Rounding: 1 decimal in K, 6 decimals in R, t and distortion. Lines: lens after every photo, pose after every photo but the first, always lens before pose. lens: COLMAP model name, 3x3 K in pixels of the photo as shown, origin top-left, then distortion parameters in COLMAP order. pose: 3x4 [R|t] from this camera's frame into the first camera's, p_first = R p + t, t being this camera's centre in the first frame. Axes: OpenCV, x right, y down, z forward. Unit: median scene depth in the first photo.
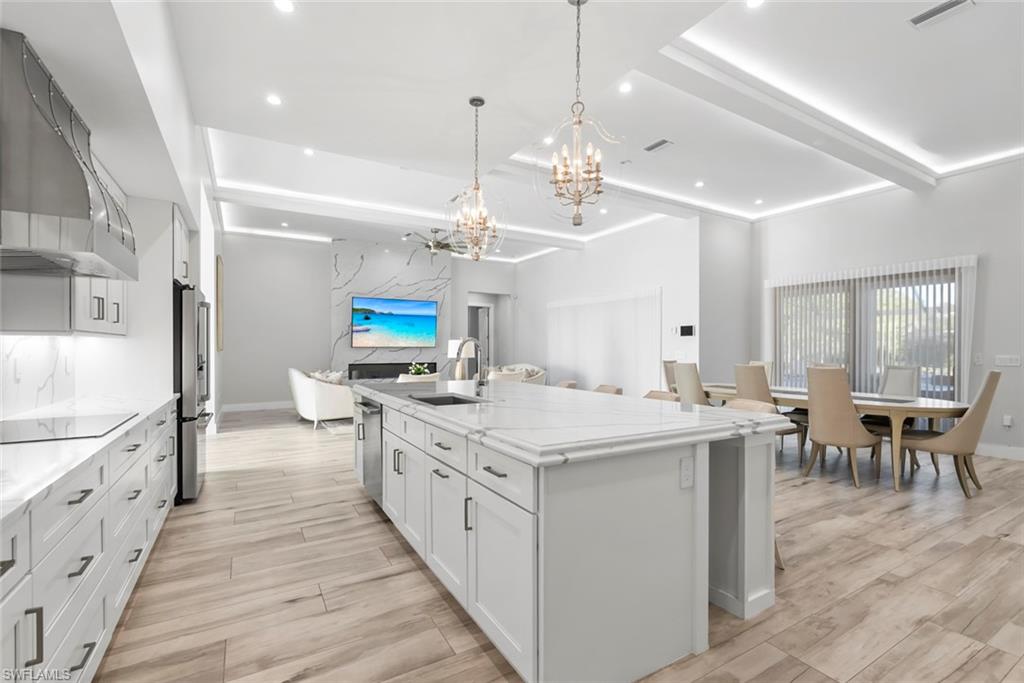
lens RADIAL K [[458.6, 0, 514.8], [0, 458.6, 349.2], [0, 0, 1]] dist [-0.002826, -0.000591]
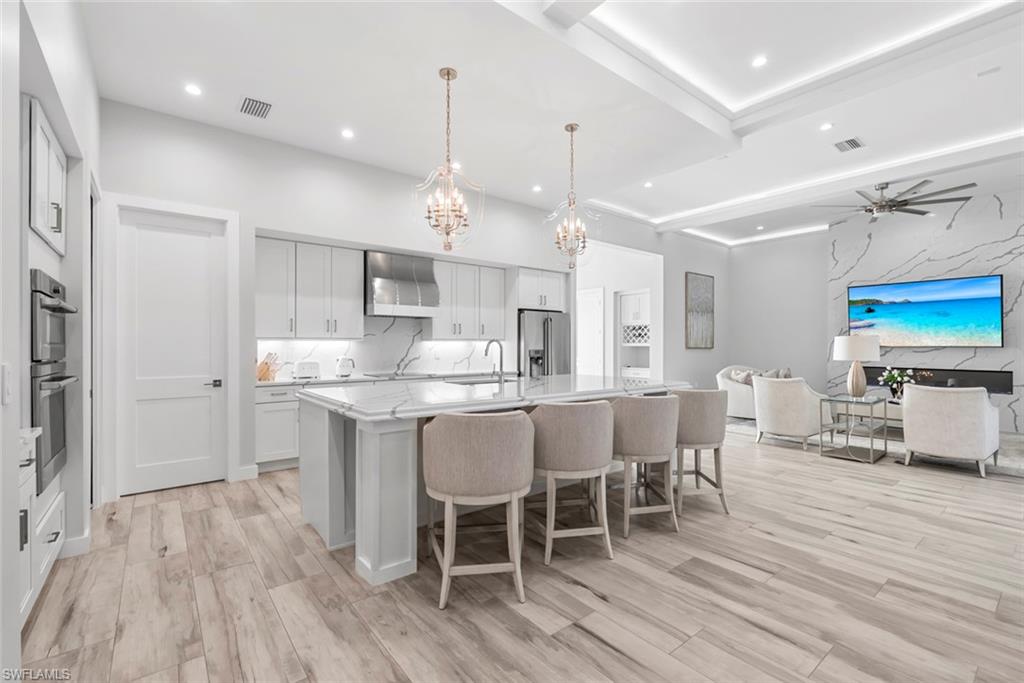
lens RADIAL K [[452.2, 0, 512.9], [0, 452.2, 344.5], [0, 0, 1]] dist [-0.003235, -0.000535]
pose [[0.137409, -0.004401, -0.990505, 0.995232], [-0.005690, 0.999970, -0.005232, -0.000868], [0.990498, 0.006355, 0.137380, 0.706736]]
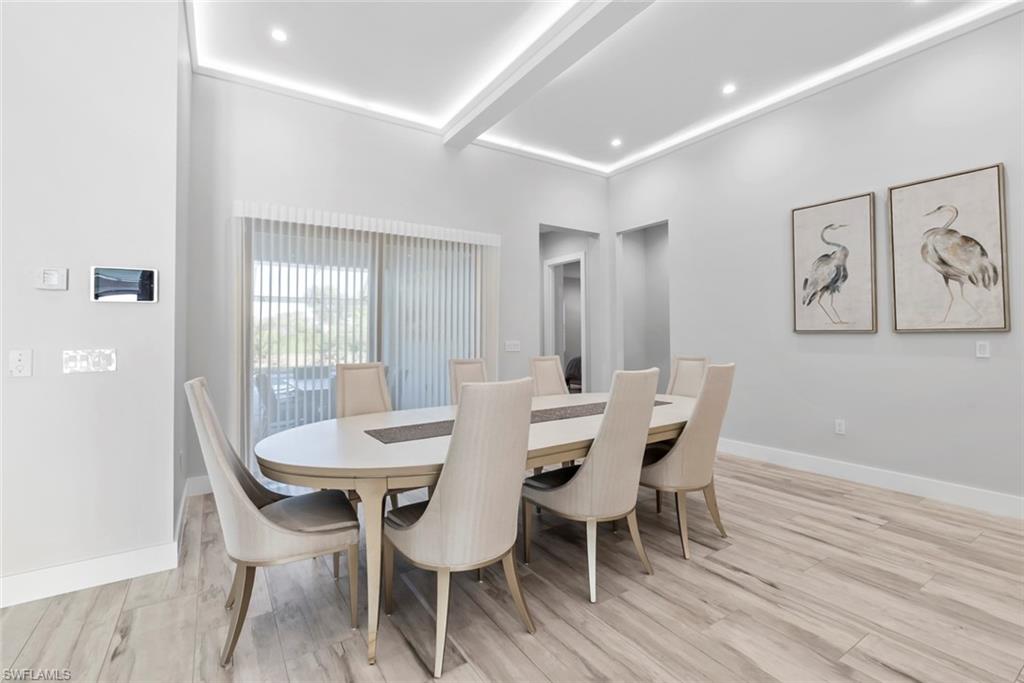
lens RADIAL K [[455.0, 0, 513.7], [0, 455.0, 313.7], [0, 0, 1]] dist [-0.000470, -0.000047]
pose [[-0.045654, 0.034330, 0.998367, 0.076370], [0.006757, 0.999397, -0.034056, -0.012408], [-0.998934, 0.005191, -0.045858, 1.489551]]
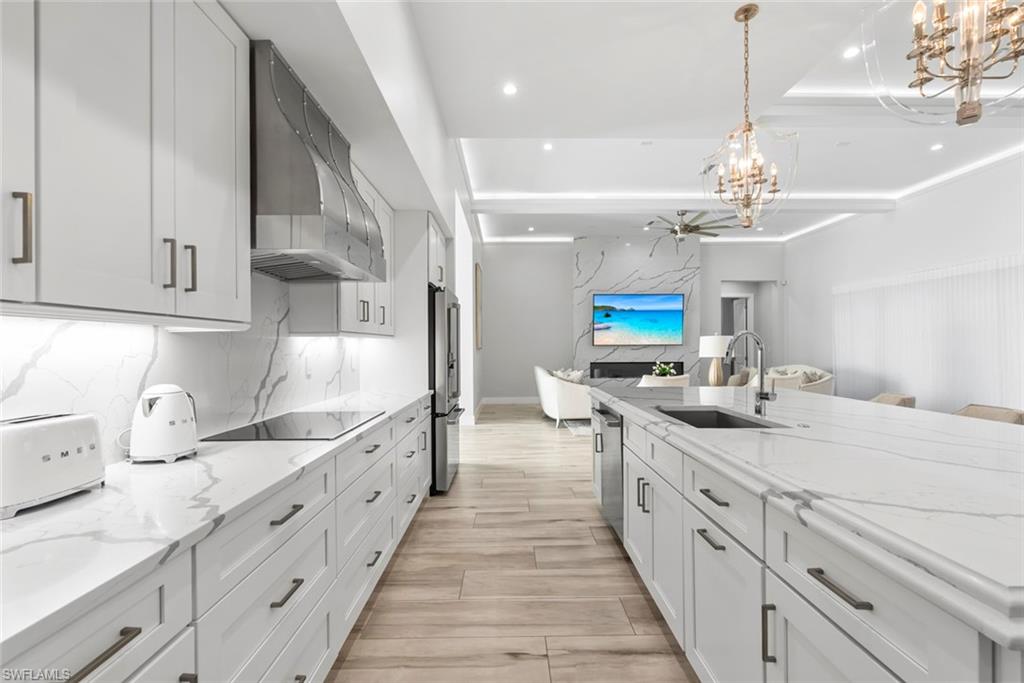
lens RADIAL K [[453.7, 0, 512.3], [0, 453.7, 345.8], [0, 0, 1]] dist [-0.002156, -0.000388]
pose [[0.866160, -0.005914, -0.499731, -0.048233], [0.004336, 0.999981, -0.004318, -0.000551], [0.499747, 0.001573, 0.866170, 0.176982]]
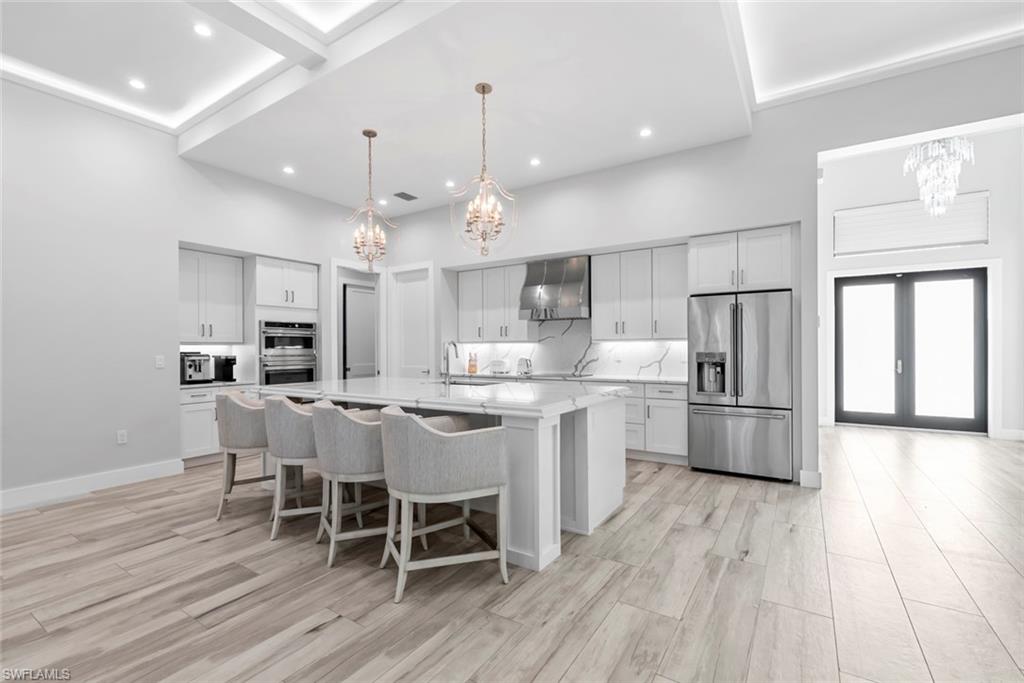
lens RADIAL K [[452.2, 0, 512.9], [0, 452.2, 344.5], [0, 0, 1]] dist [-0.003235, -0.000535]
pose [[-0.893107, 0.001776, -0.449841, 0.287521], [0.003635, 0.999988, -0.003268, -0.007904], [0.449830, -0.004554, -0.893103, 1.863780]]
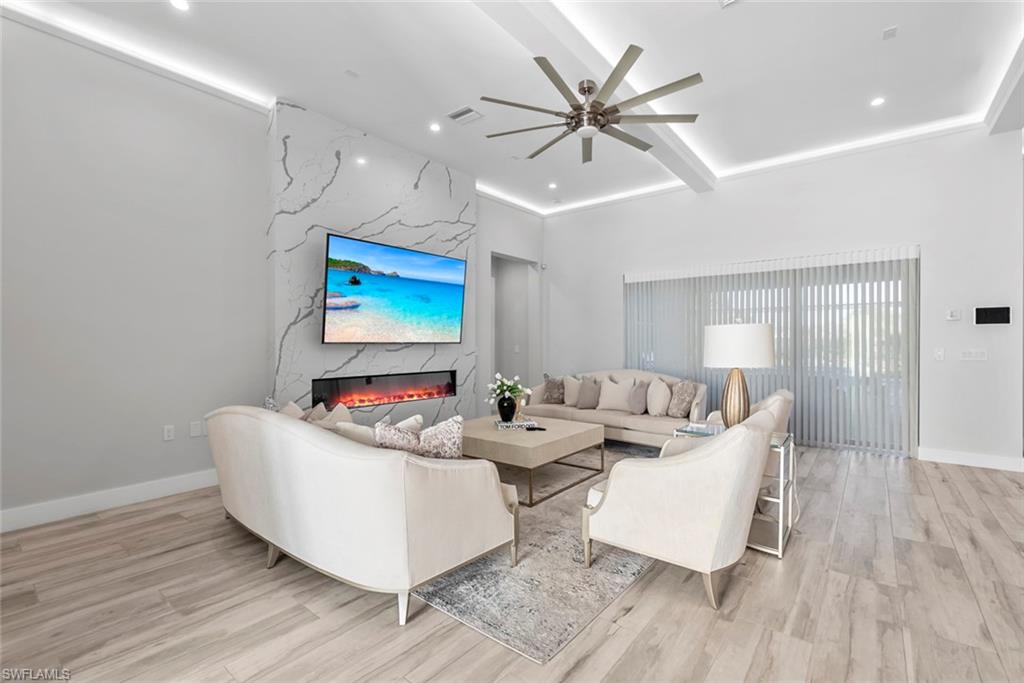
lens RADIAL K [[452.2, 0, 512.9], [0, 452.2, 344.5], [0, 0, 1]] dist [-0.003235, -0.000535]
pose [[0.937628, -0.001666, 0.347636, -0.872645], [0.002025, 0.999998, -0.000669, -0.003556], [-0.347634, 0.001331, 0.937629, 1.316999]]
